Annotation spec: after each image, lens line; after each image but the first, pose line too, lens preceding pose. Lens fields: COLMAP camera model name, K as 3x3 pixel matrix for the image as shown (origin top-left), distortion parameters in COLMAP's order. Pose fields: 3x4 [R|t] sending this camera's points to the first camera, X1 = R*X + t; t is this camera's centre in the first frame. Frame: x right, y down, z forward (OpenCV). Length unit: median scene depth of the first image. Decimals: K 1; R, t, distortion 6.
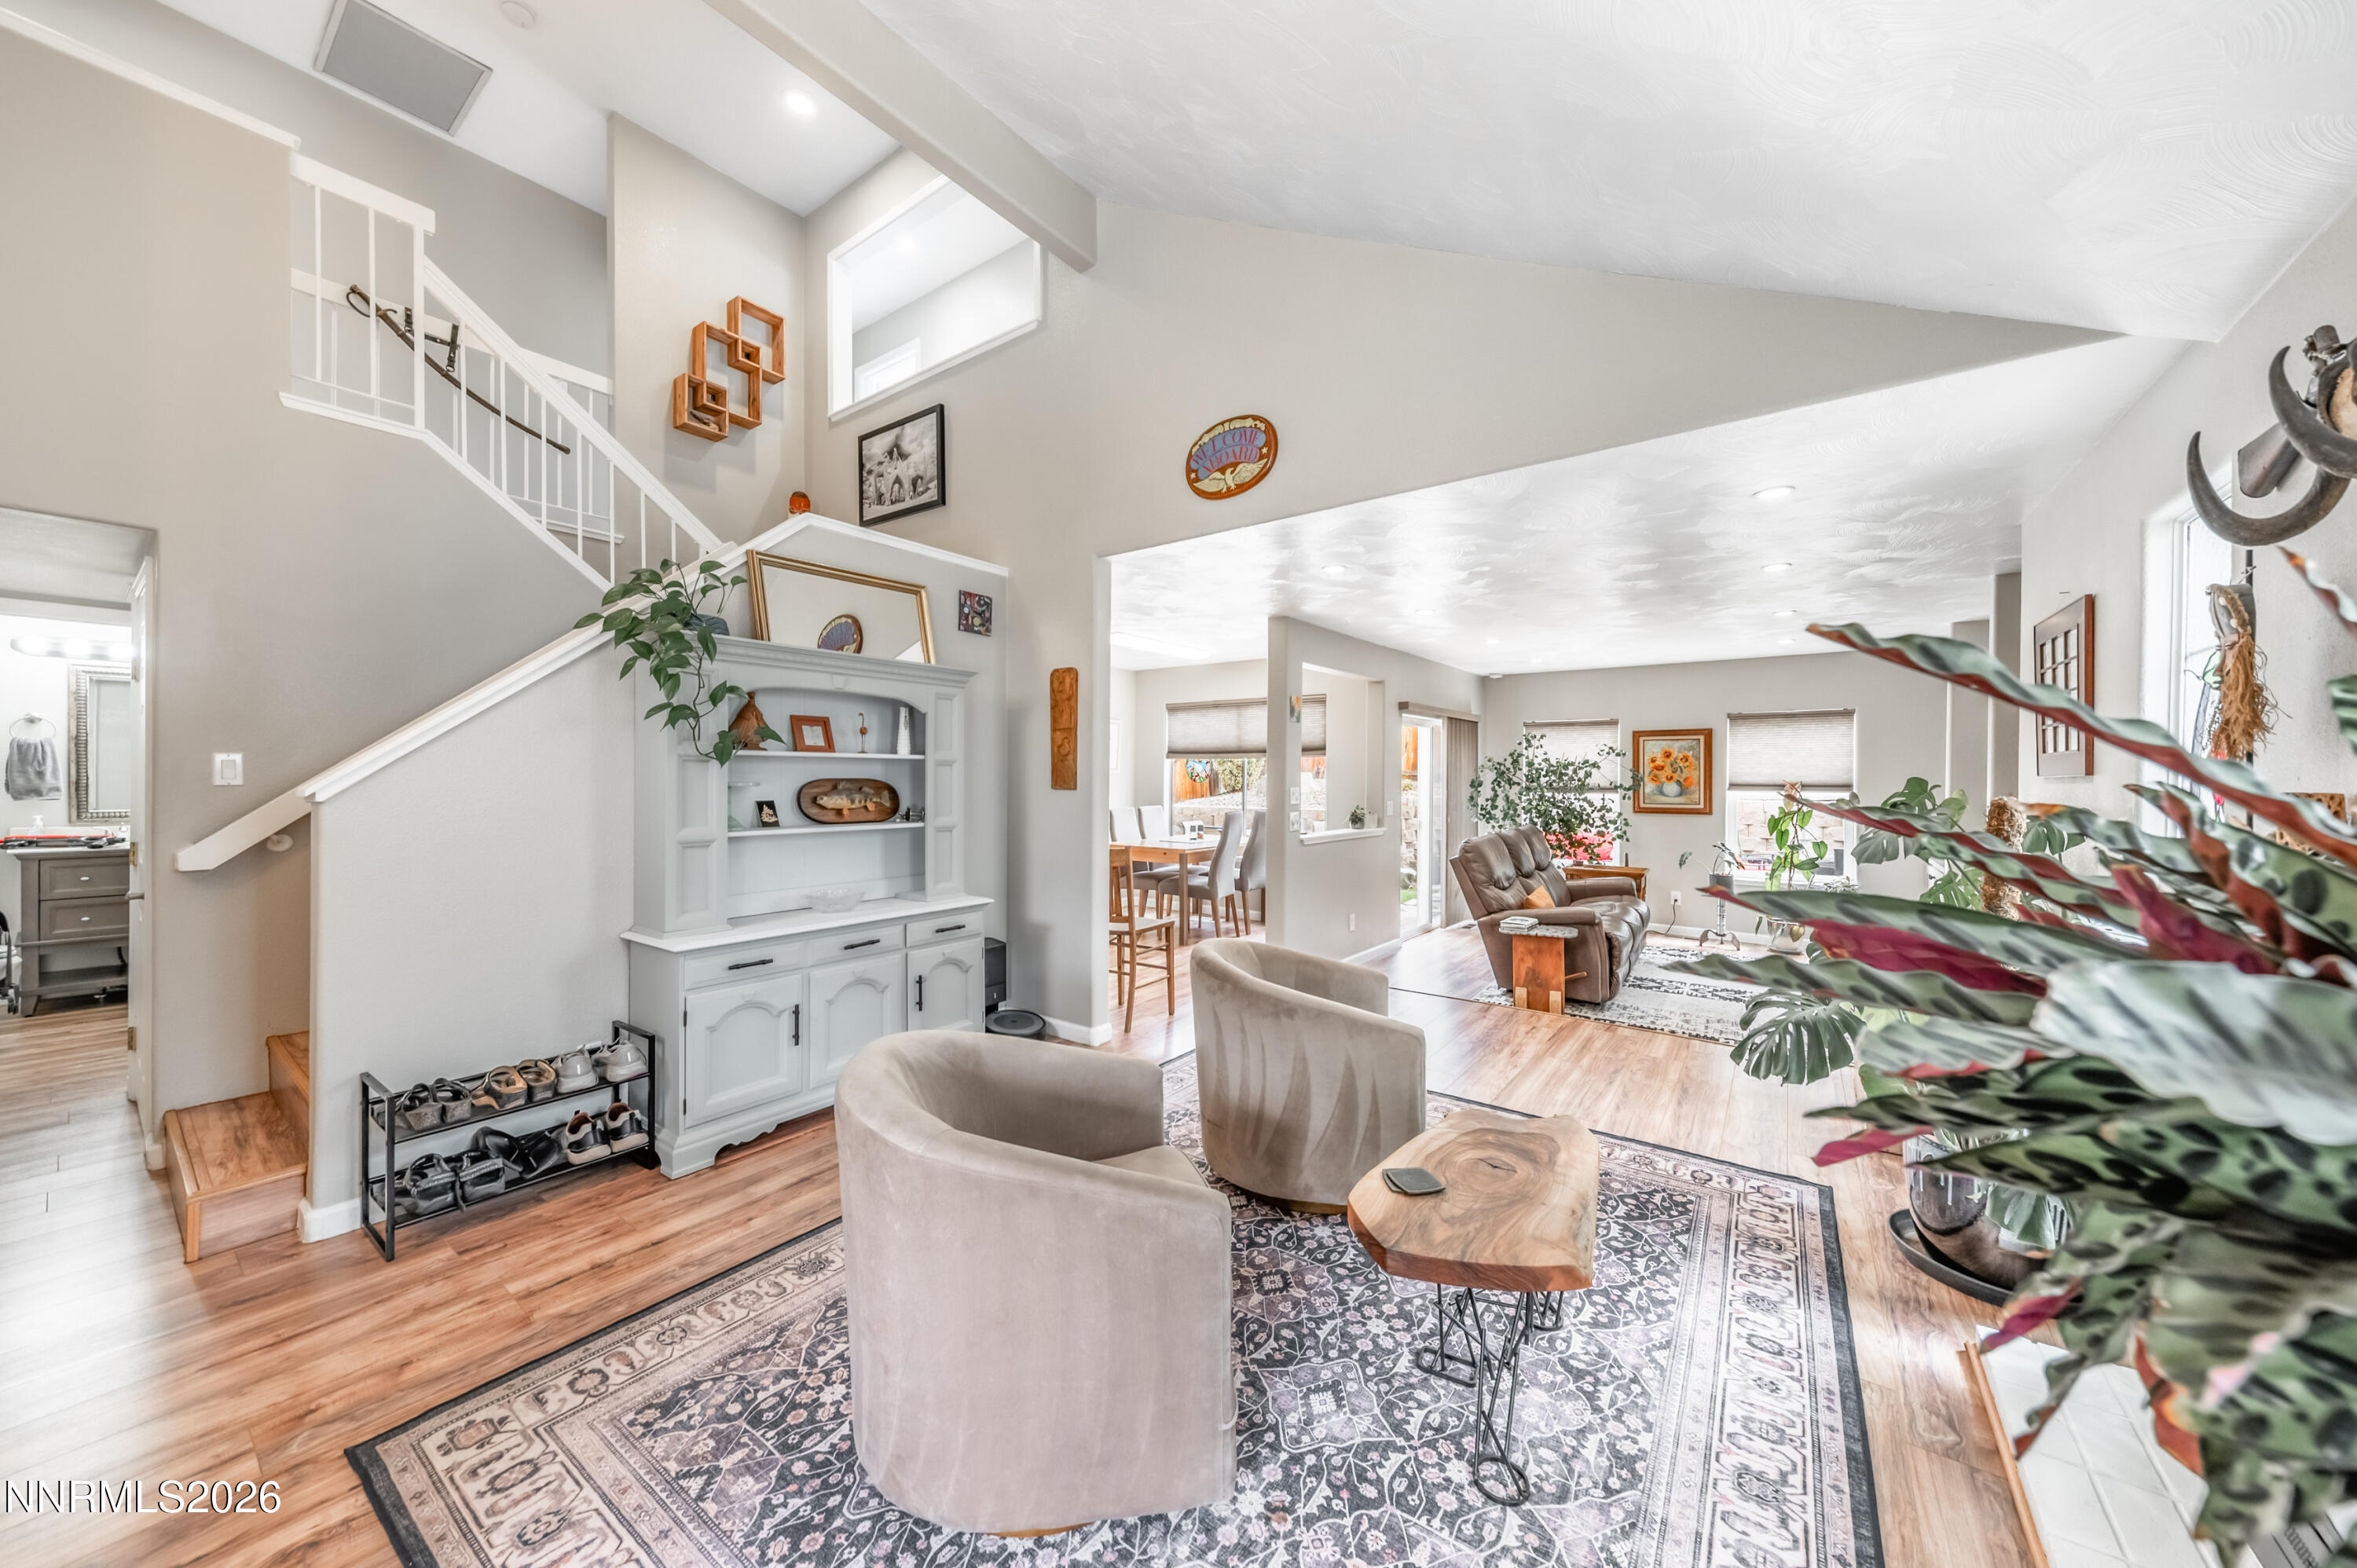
lens RADIAL K [[827.3, 0, 1169.5], [0, 827.3, 788.5], [0, 0, 1]] dist [0.002390, 0.000013]
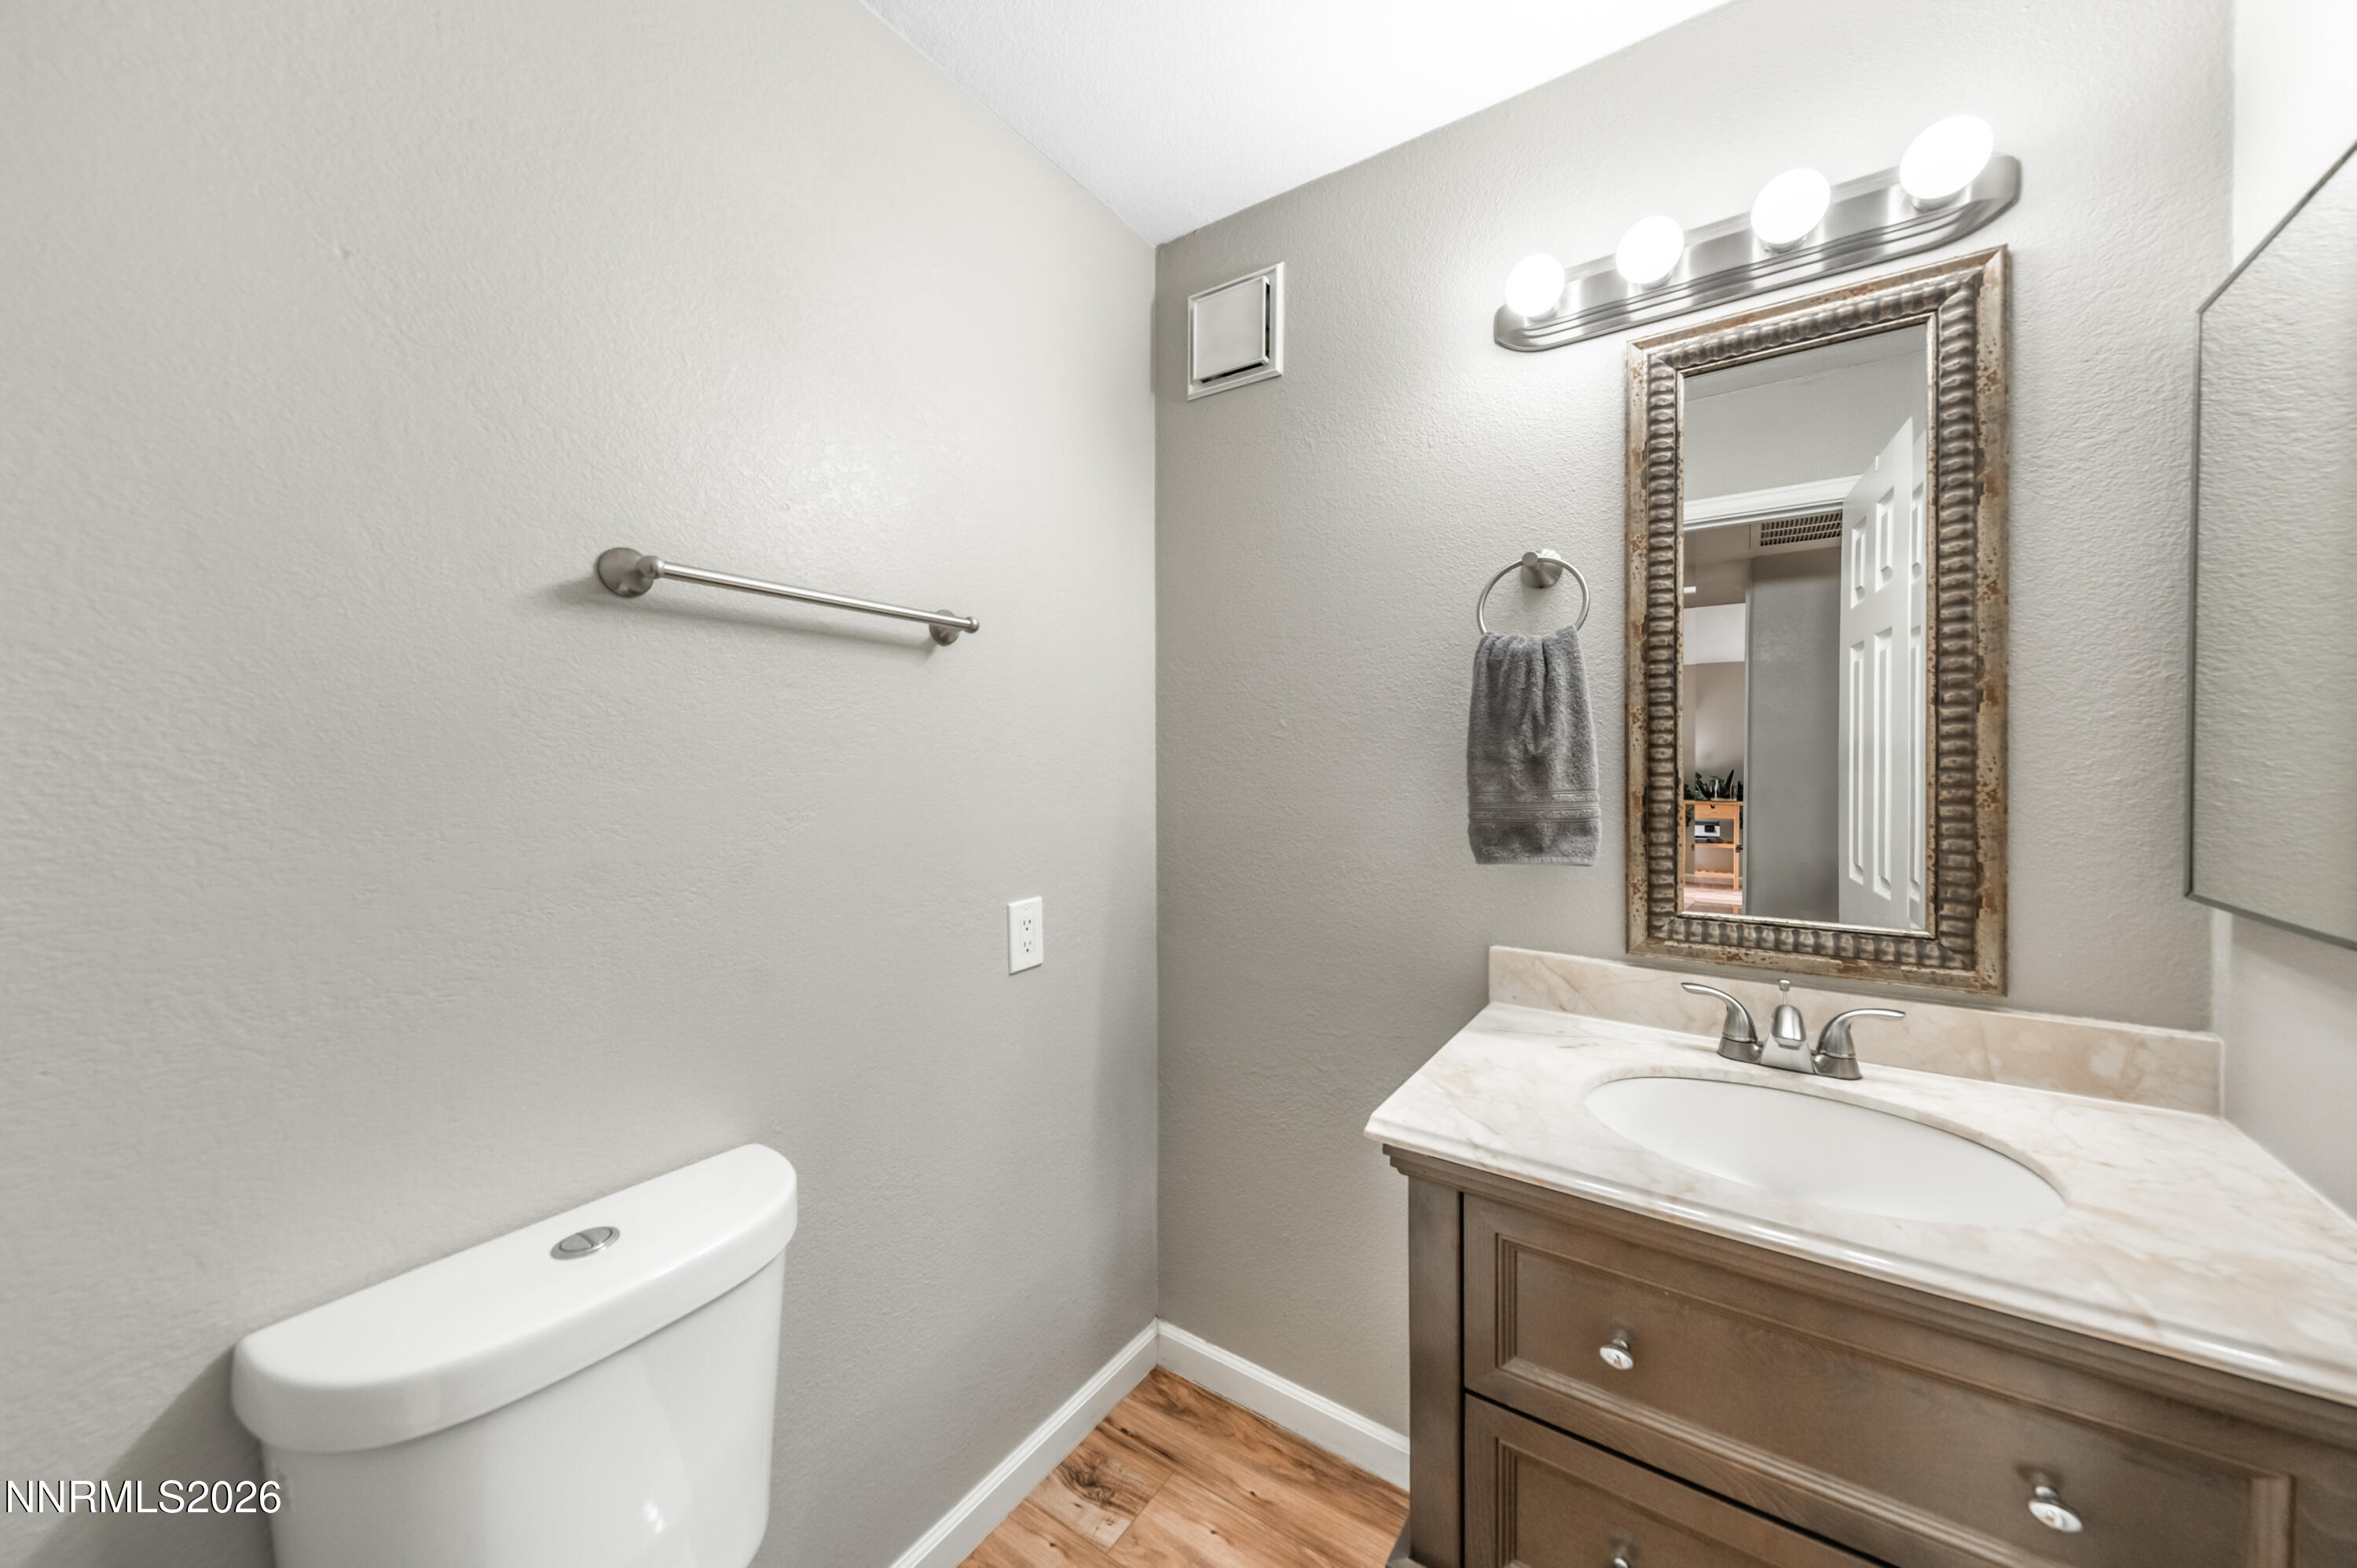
lens RADIAL K [[827.3, 0, 1169.5], [0, 827.3, 788.5], [0, 0, 1]] dist [0.002390, 0.000013]
pose [[0.041764, 0.002980, -0.999123, -1.112130], [-0.004758, 0.999985, 0.002783, -0.010809], [0.999116, 0.004638, 0.041777, 0.878116]]
